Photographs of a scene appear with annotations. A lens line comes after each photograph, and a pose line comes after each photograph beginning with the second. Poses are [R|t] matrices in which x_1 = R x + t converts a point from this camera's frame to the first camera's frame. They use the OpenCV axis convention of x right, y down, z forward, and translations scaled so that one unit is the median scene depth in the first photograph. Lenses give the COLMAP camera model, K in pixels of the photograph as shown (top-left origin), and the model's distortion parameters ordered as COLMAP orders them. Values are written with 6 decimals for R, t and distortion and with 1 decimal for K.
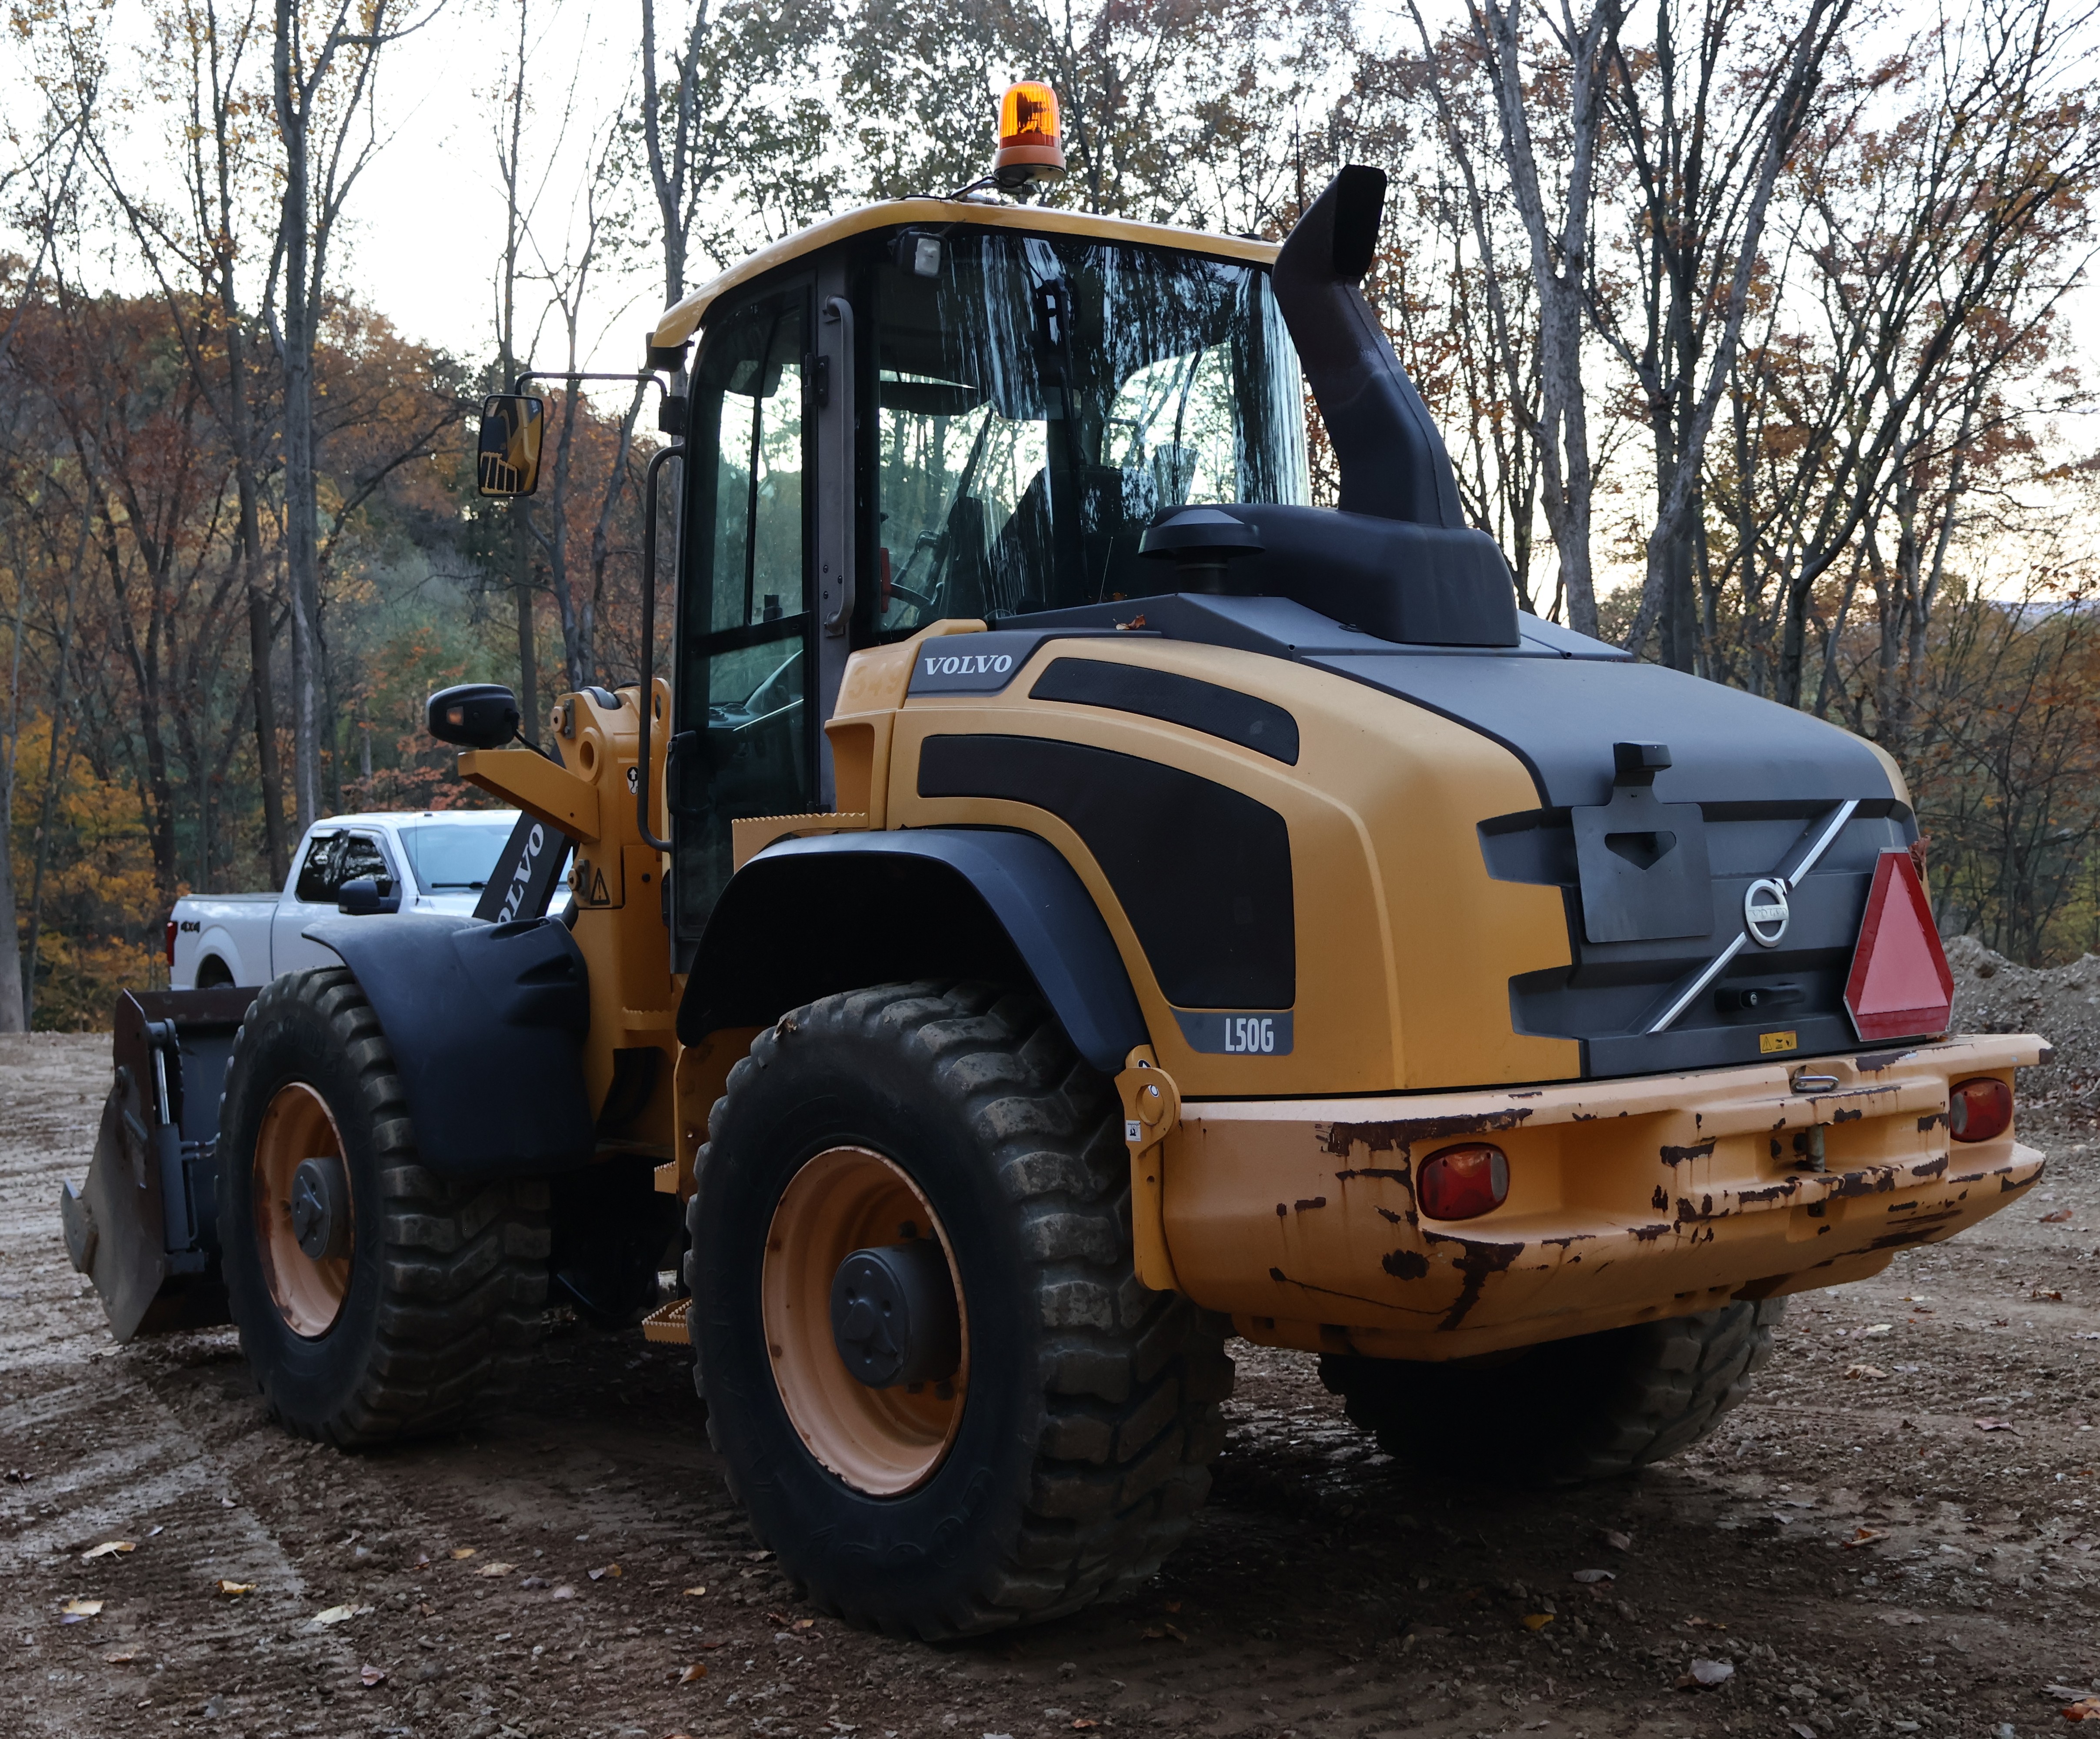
lens RADIAL K [[2886.0, 0, 1050.0], [0, 2886.0, 869.5], [0, 0, 1]] dist [0.099558, 0.012739]
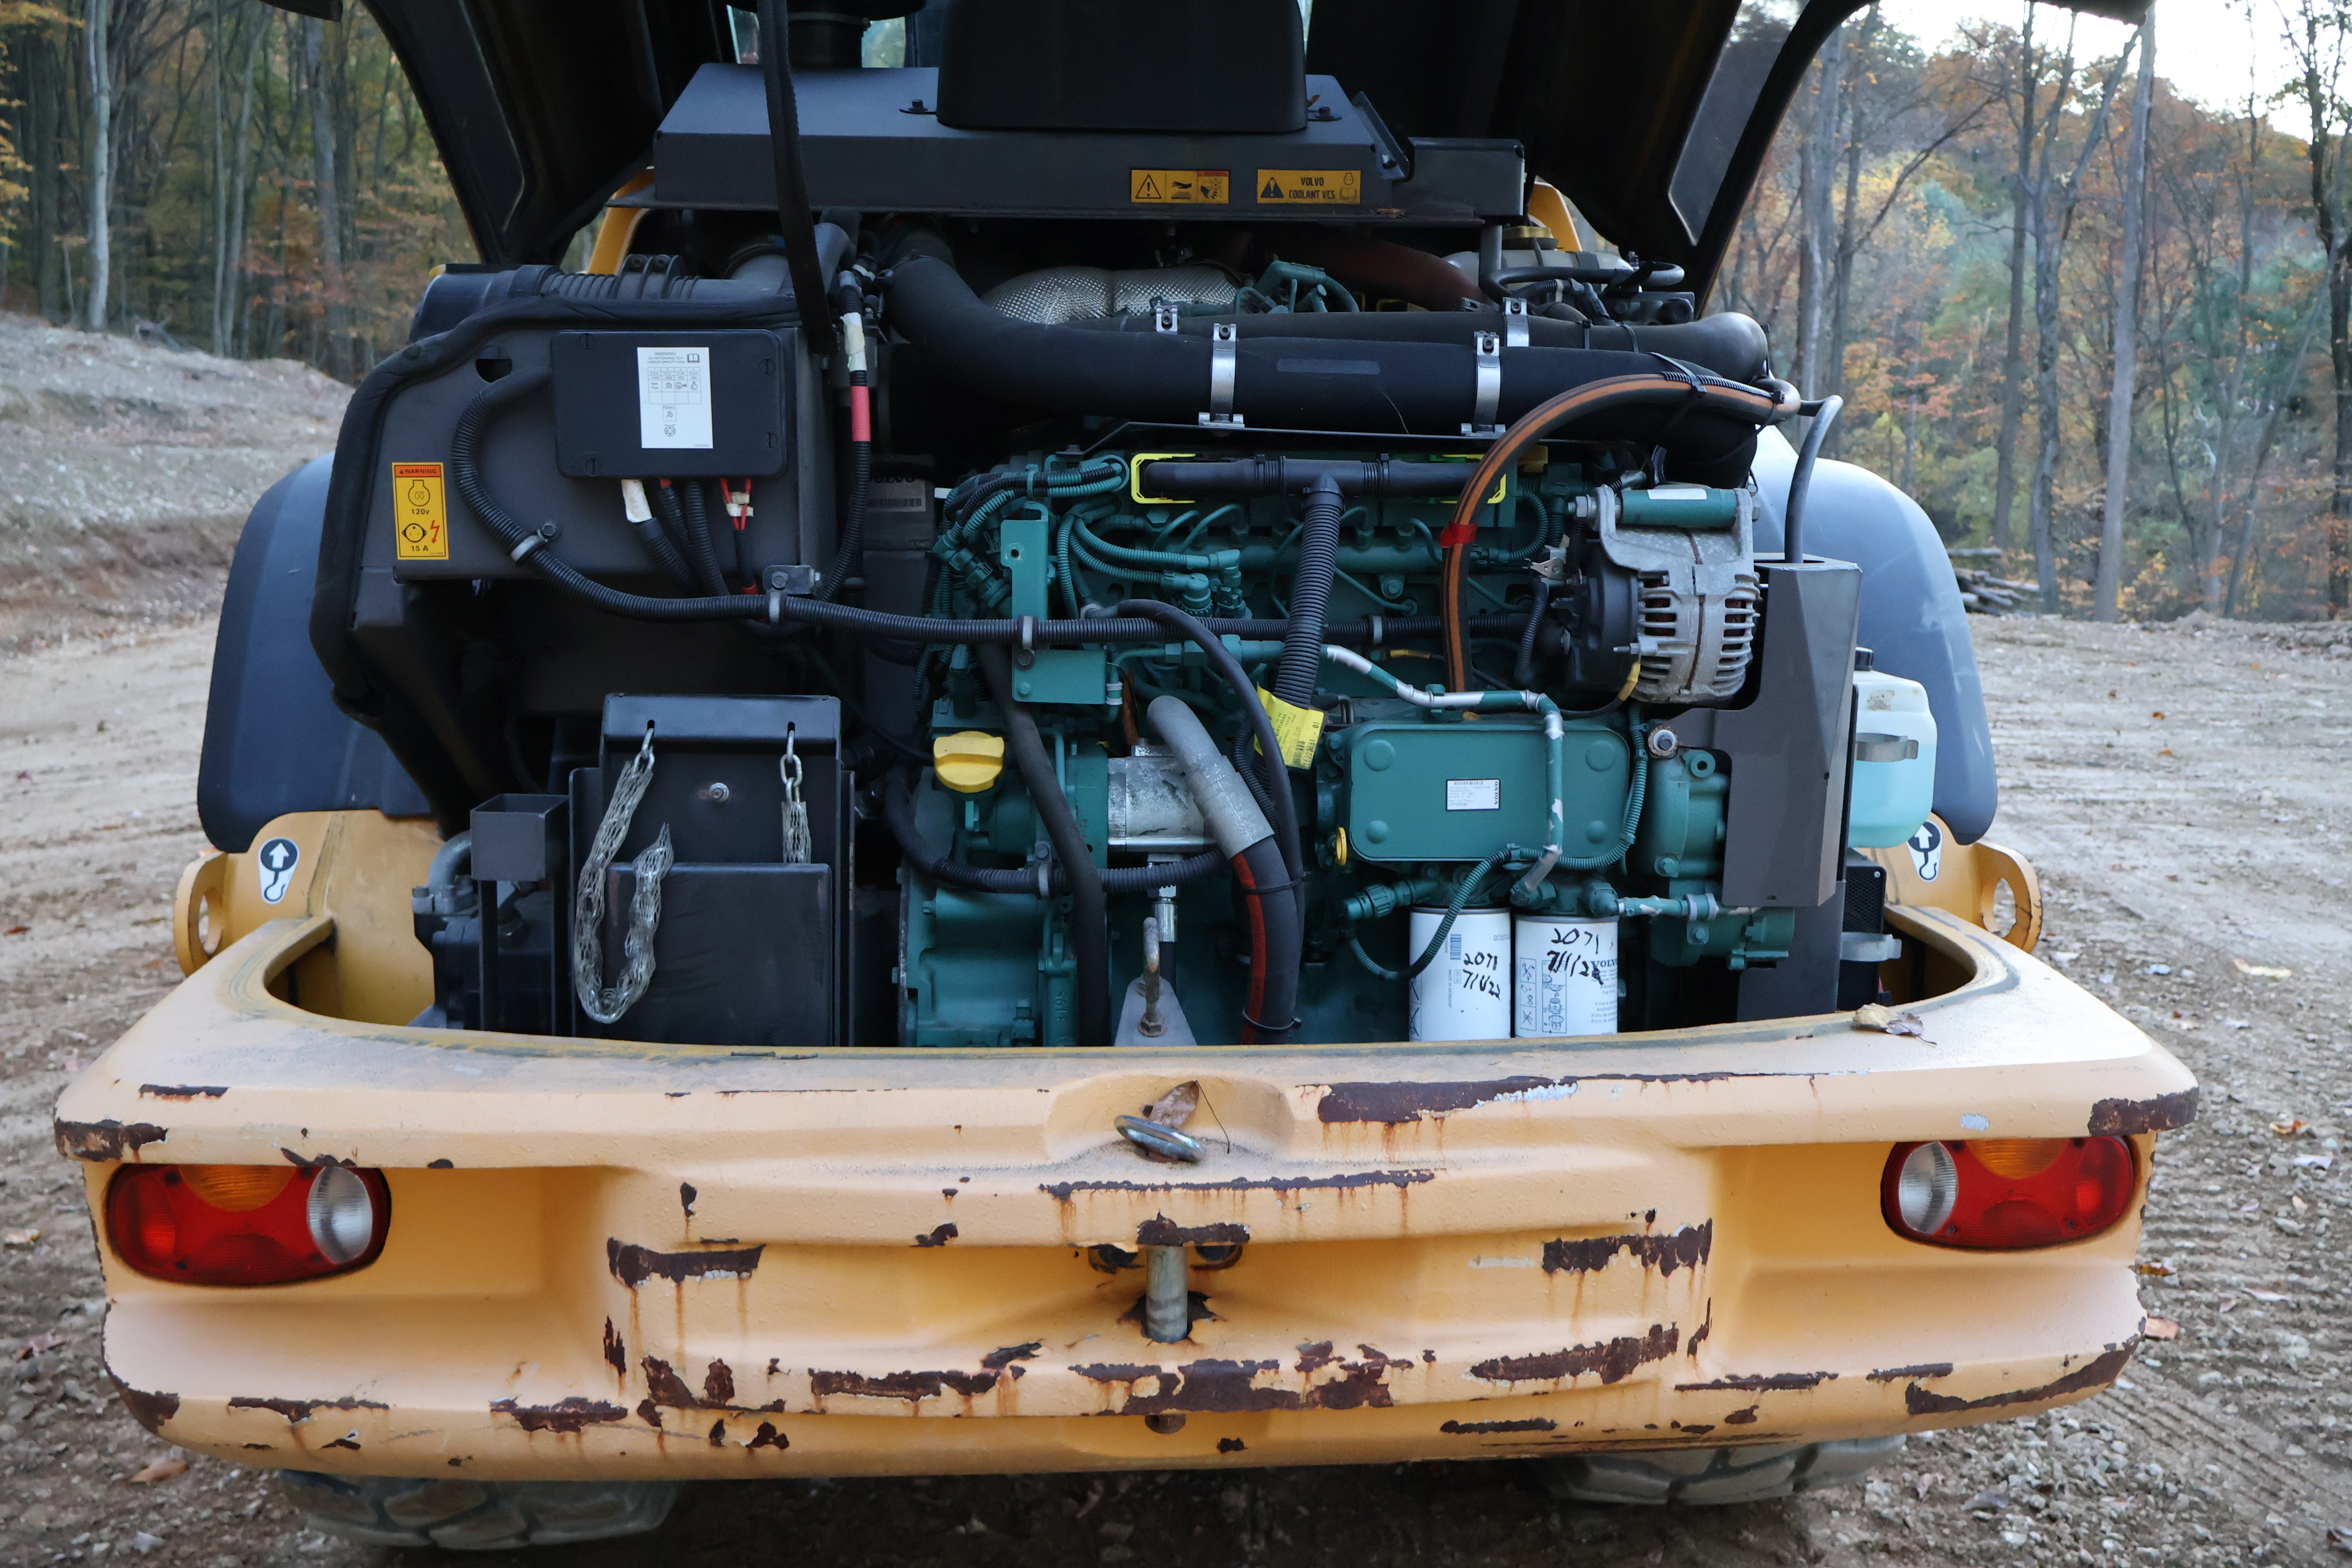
lens RADIAL K [[1962.8, 0, 1167.1], [0, 1962.8, 779.7], [0, 0, 1]] dist [-0.003268, 0.007098]
pose [[0.810553, 0.136120, -0.569628, 0.420182], [-0.037625, 0.982709, 0.181292, -0.028450], [0.584456, -0.125515, 0.801659, 0.784503]]
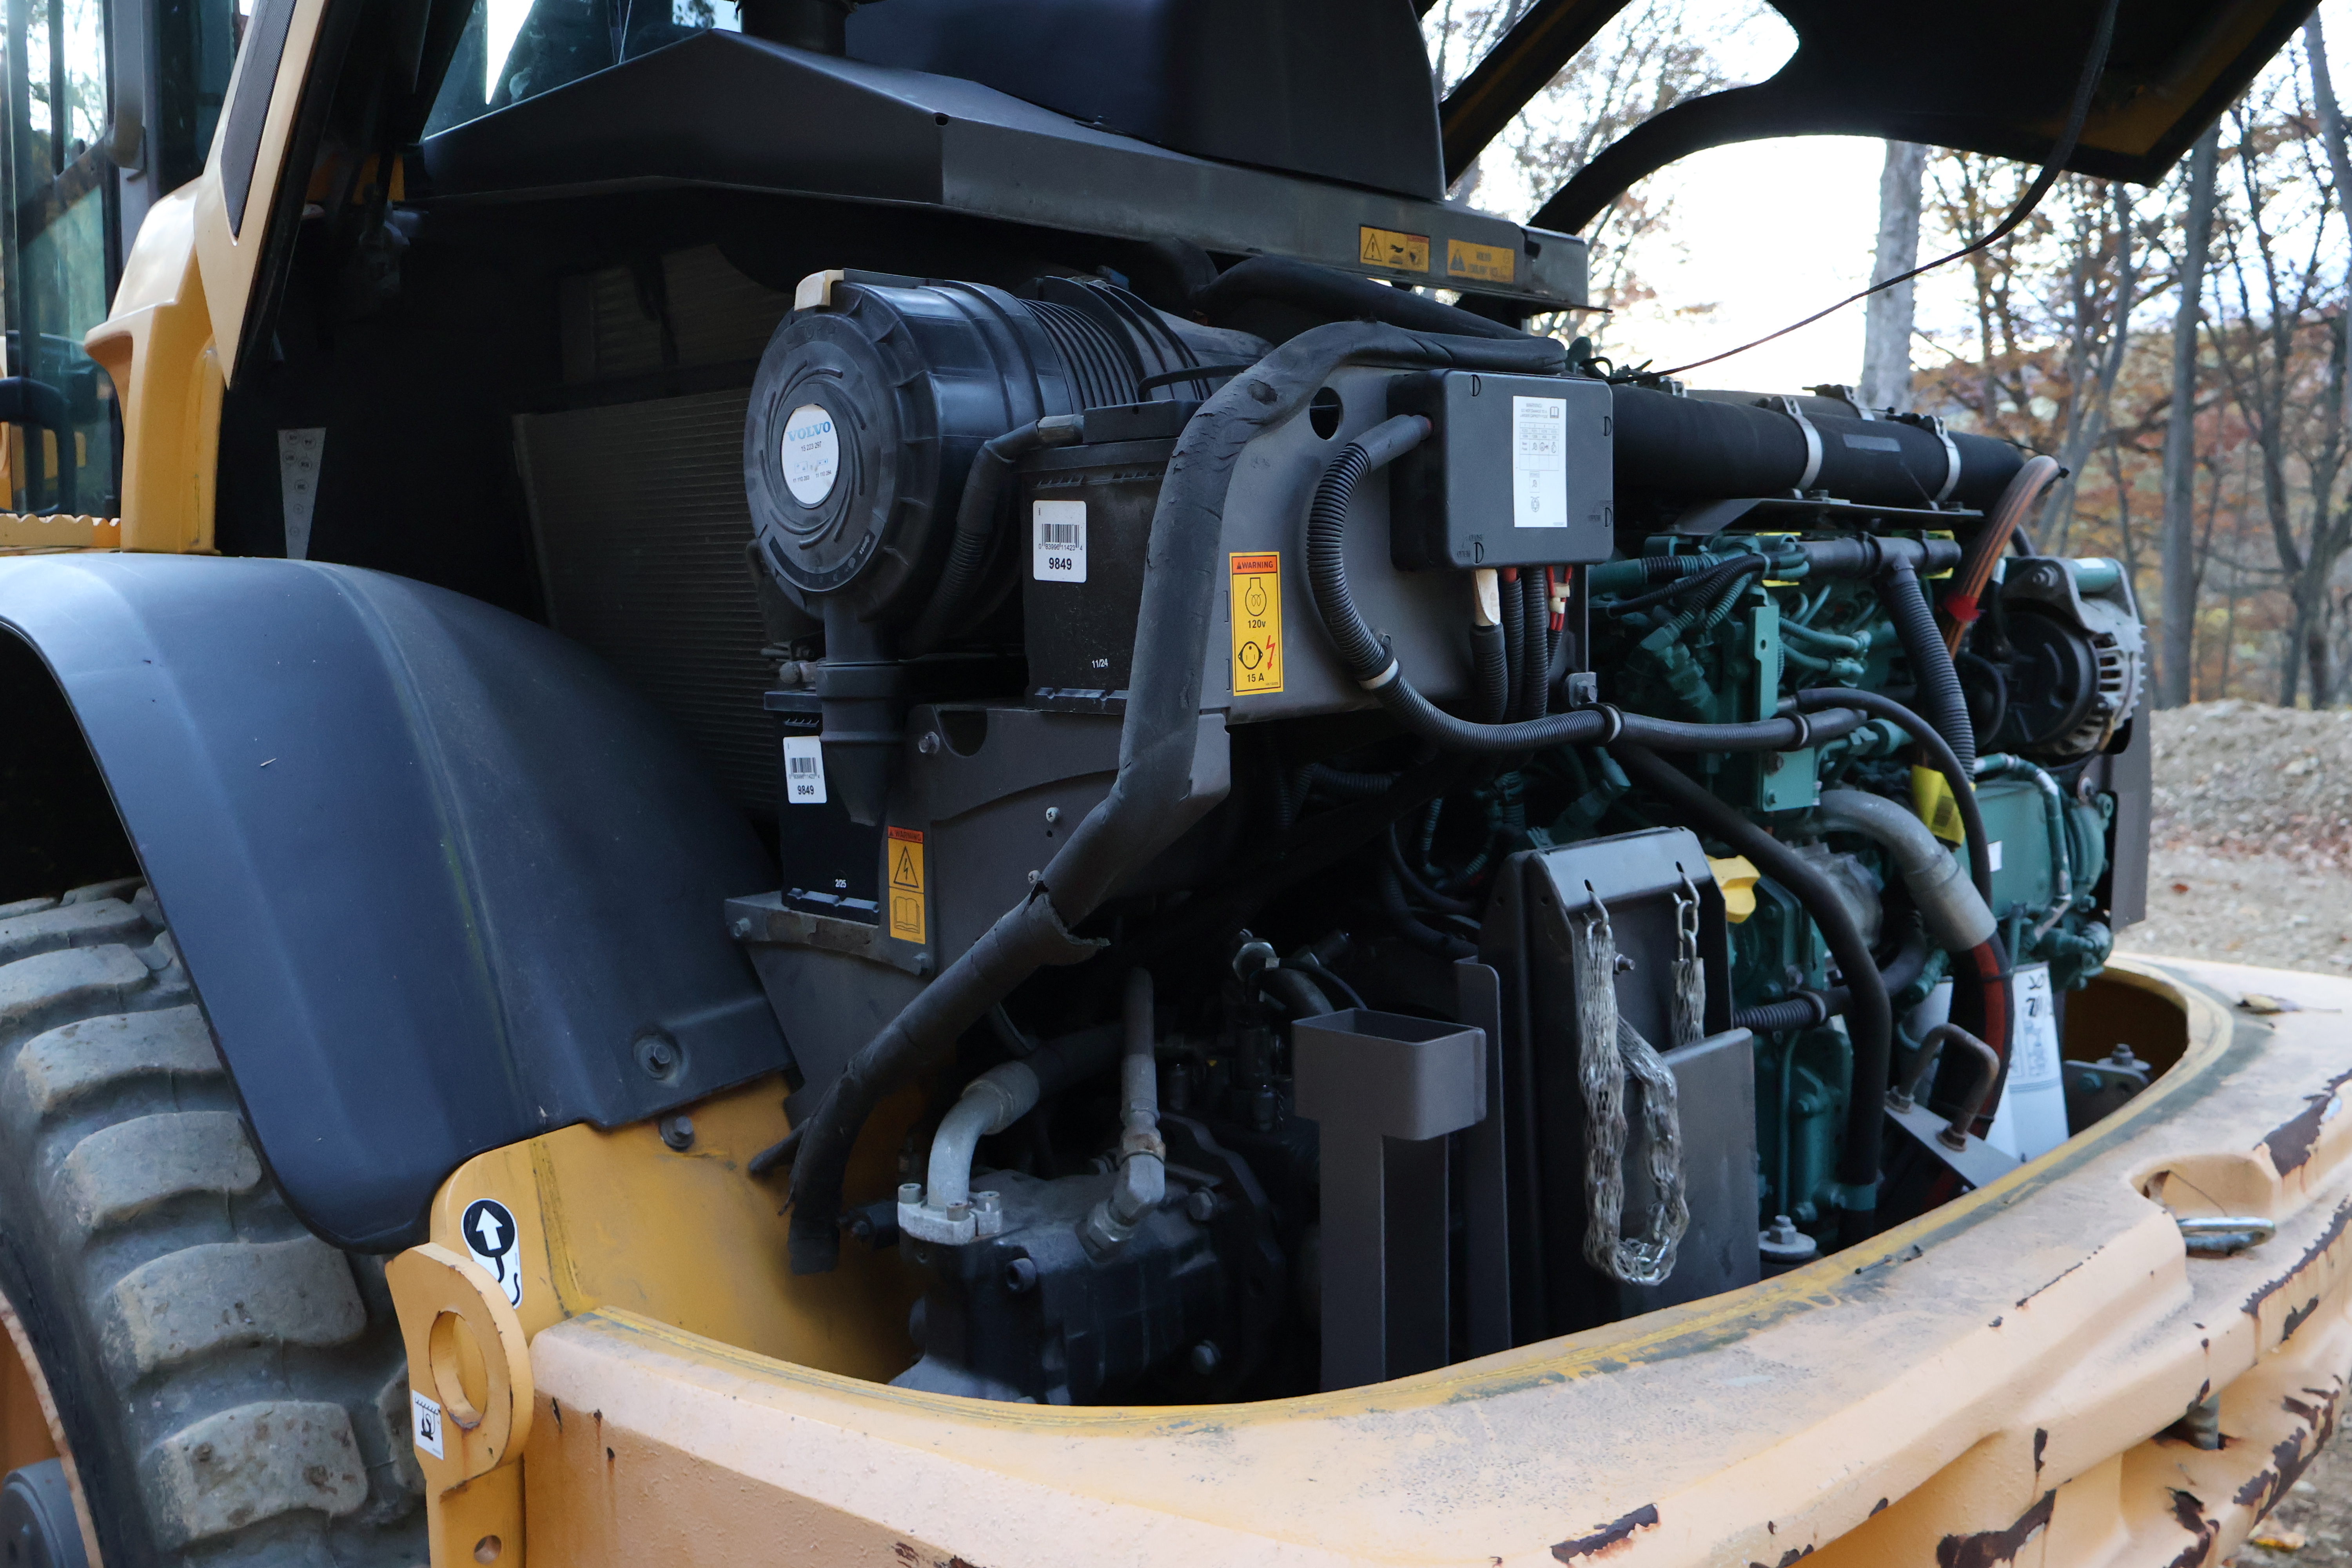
lens RADIAL K [[1962.8, 0, 1167.1], [0, 1962.8, 779.7], [0, 0, 1]] dist [-0.003268, 0.007098]
pose [[0.995331, 0.005601, 0.096362, 0.094212], [-0.015240, 0.994912, 0.099584, -0.012767], [-0.095314, -0.100587, 0.990352, 0.757505]]
